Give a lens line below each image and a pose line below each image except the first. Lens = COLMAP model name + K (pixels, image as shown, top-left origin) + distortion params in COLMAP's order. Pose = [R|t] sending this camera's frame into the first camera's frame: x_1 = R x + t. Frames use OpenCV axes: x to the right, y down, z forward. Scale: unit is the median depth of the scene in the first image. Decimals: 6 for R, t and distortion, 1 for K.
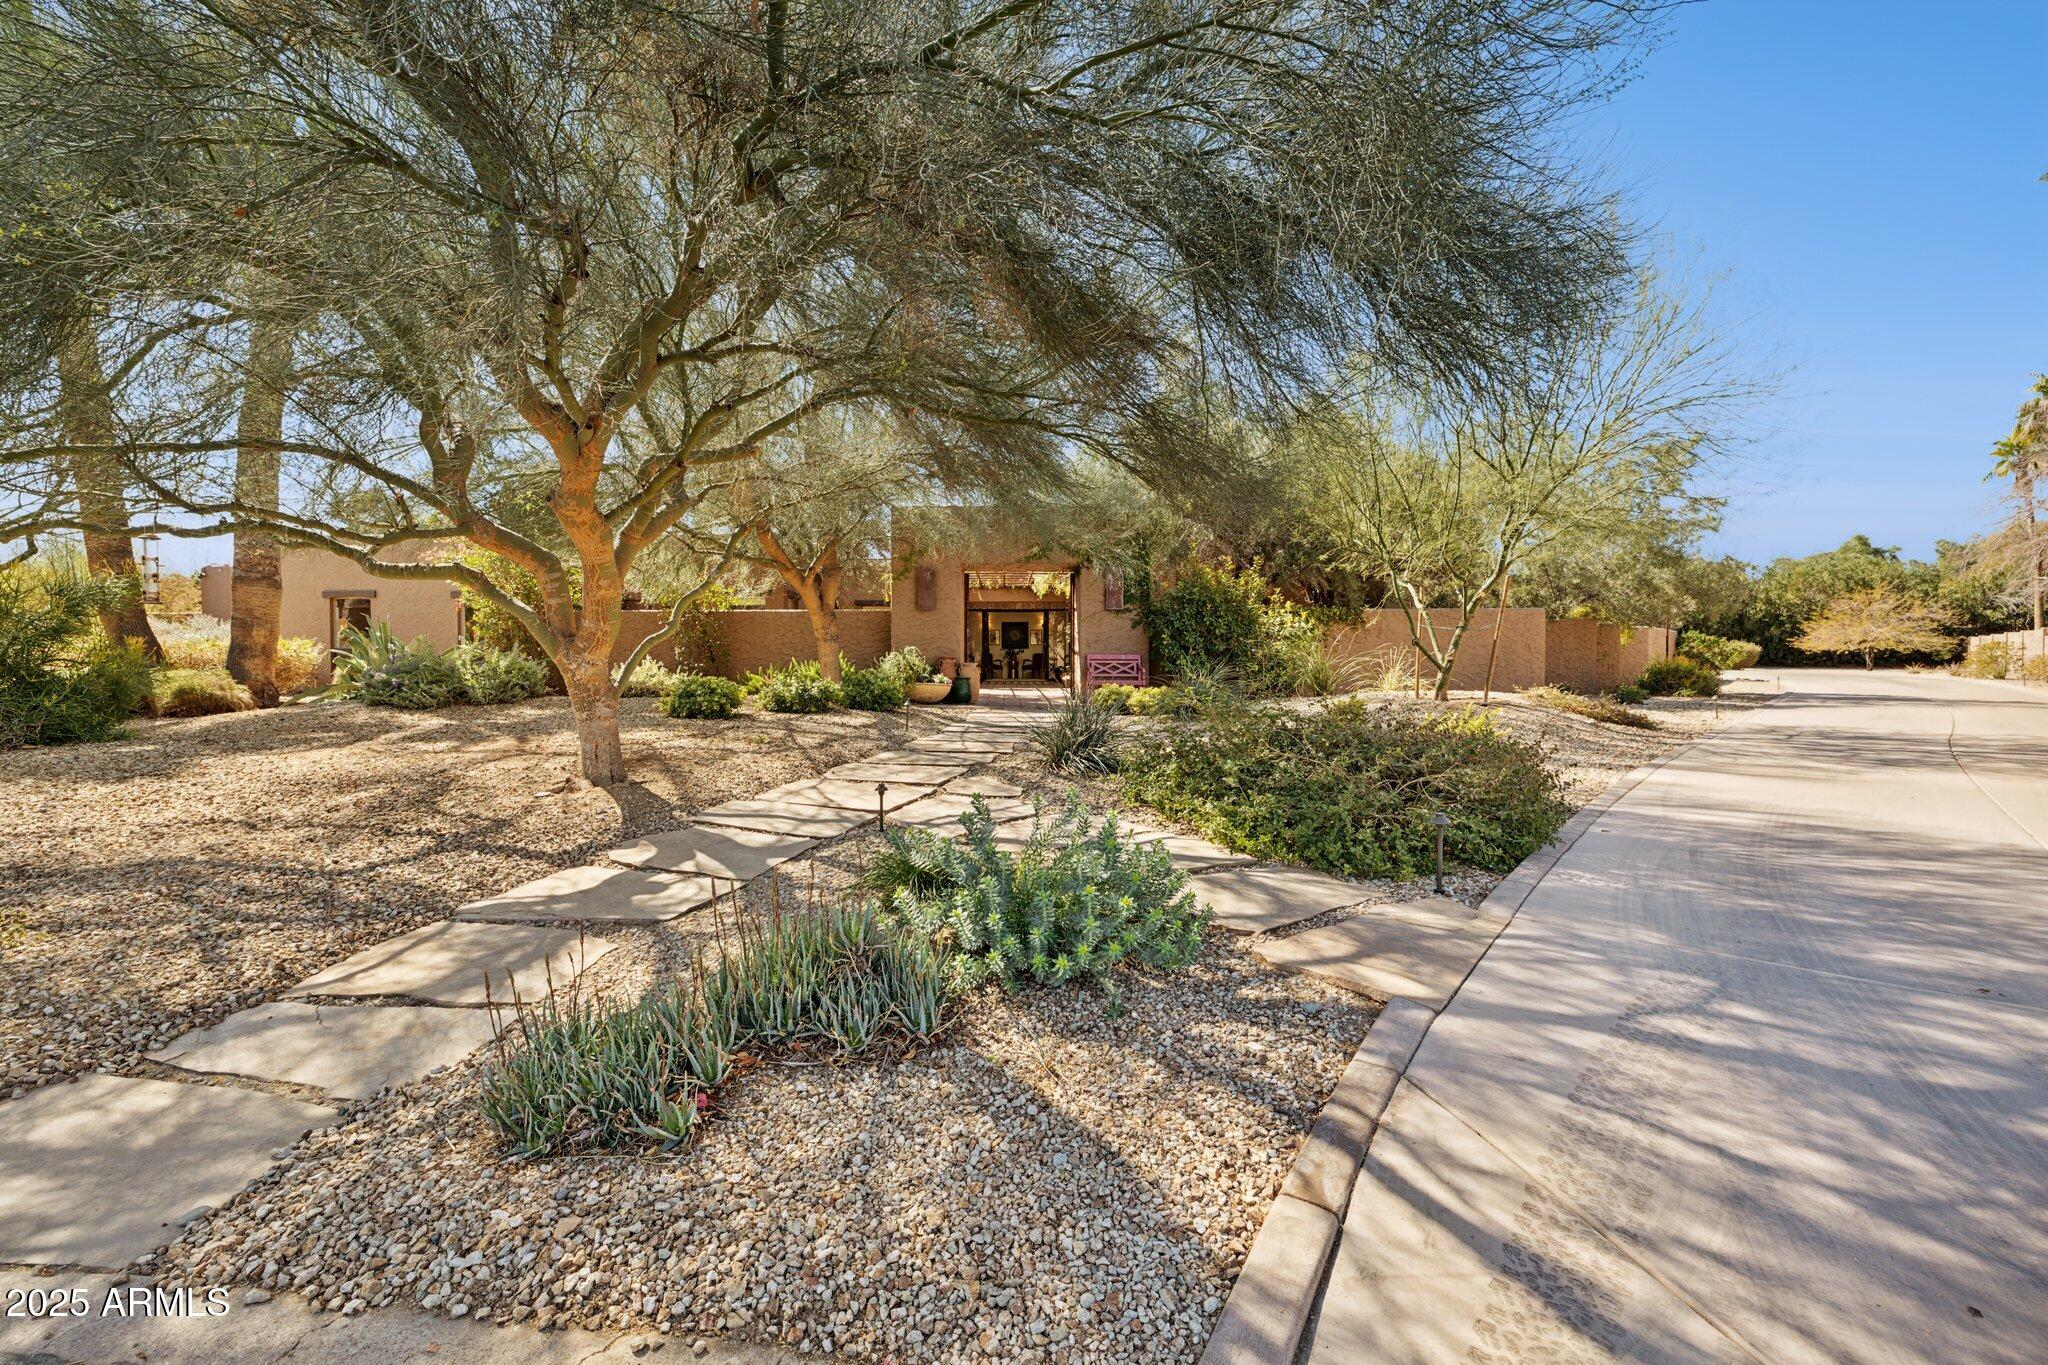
lens RADIAL K [[877.1, 0, 1024.5], [0, 877.1, 652.6], [0, 0, 1]] dist [-0.001267, 0.000612]
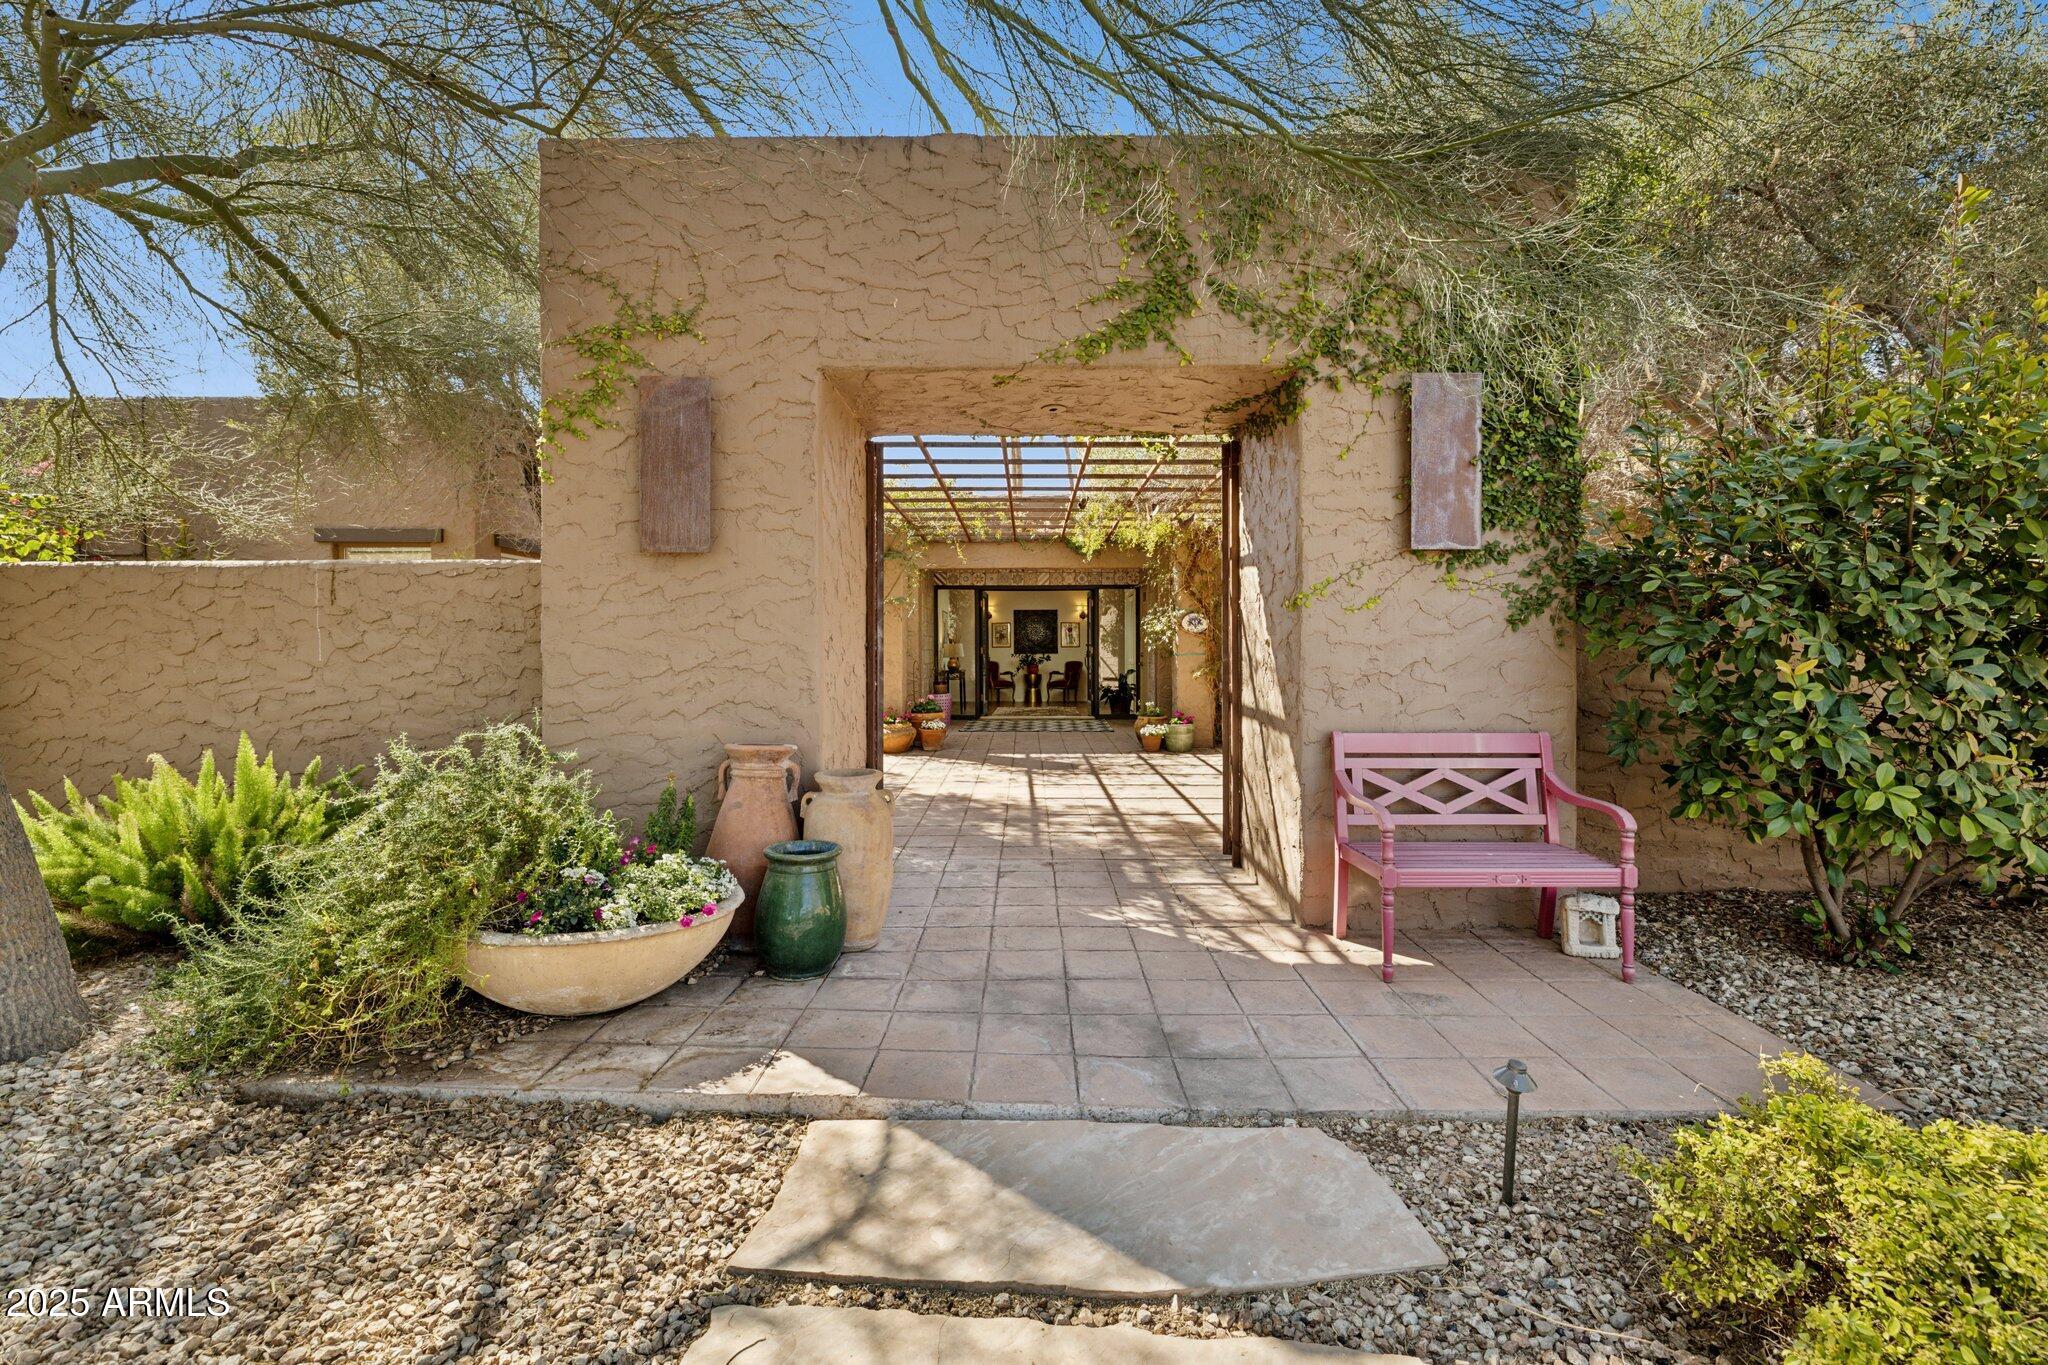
lens RADIAL K [[877.1, 0, 1024.5], [0, 877.1, 652.6], [0, 0, 1]] dist [-0.001267, 0.000612]
pose [[0.999703, 0.004000, -0.024053, -0.004655], [-0.003699, 0.999914, 0.012550, -0.013412], [0.024101, -0.012457, 0.999632, 0.436890]]
